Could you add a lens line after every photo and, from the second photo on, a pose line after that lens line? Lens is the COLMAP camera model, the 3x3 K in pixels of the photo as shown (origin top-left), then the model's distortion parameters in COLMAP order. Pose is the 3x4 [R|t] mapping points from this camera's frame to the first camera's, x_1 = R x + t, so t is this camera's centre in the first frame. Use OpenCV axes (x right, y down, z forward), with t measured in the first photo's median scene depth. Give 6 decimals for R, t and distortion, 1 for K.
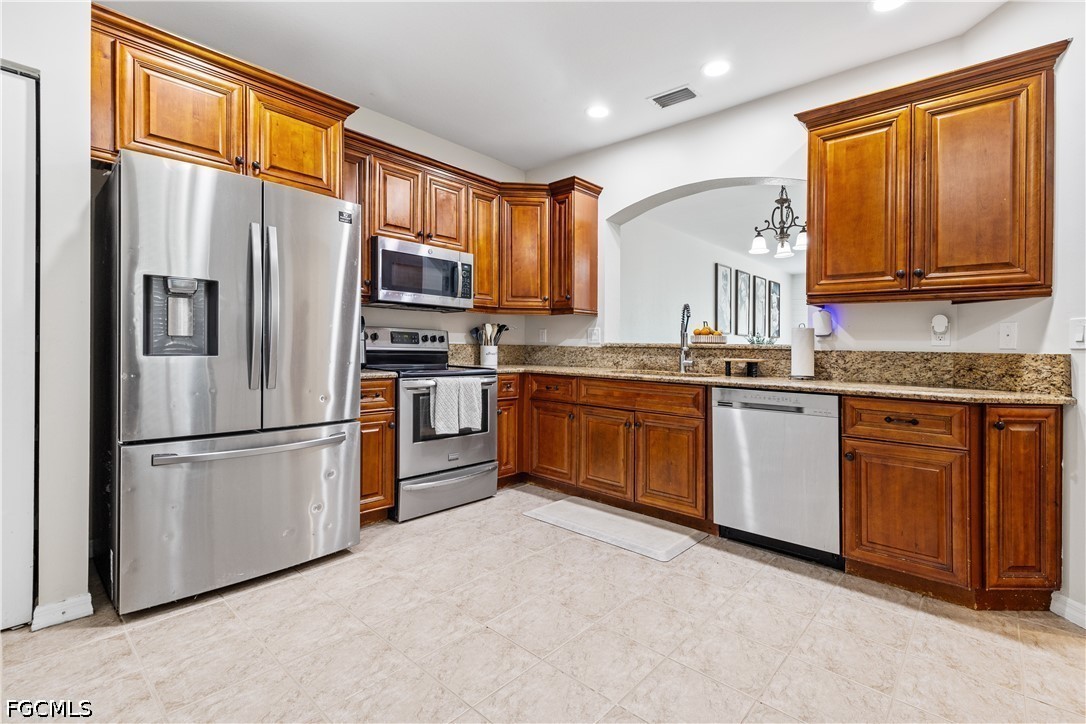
lens RADIAL K [[489.6, 0, 548.1], [0, 489.6, 361.4], [0, 0, 1]] dist [0.001770, -0.000809]
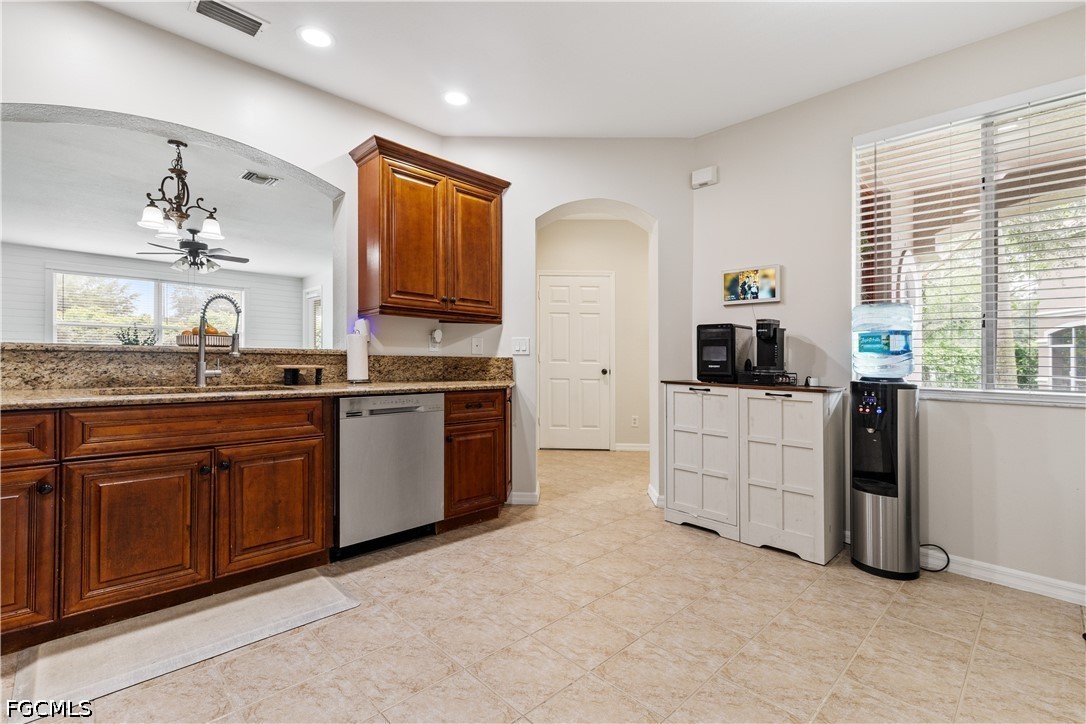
lens RADIAL K [[489.6, 0, 559.9], [0, 489.6, 357.5], [0, 0, 1]] dist [0.001770, -0.000809]
pose [[0.049853, -0.016355, 0.998623, -0.560628], [0.015921, 0.999752, 0.015579, -0.030507], [-0.998630, 0.015123, 0.050101, 0.562565]]
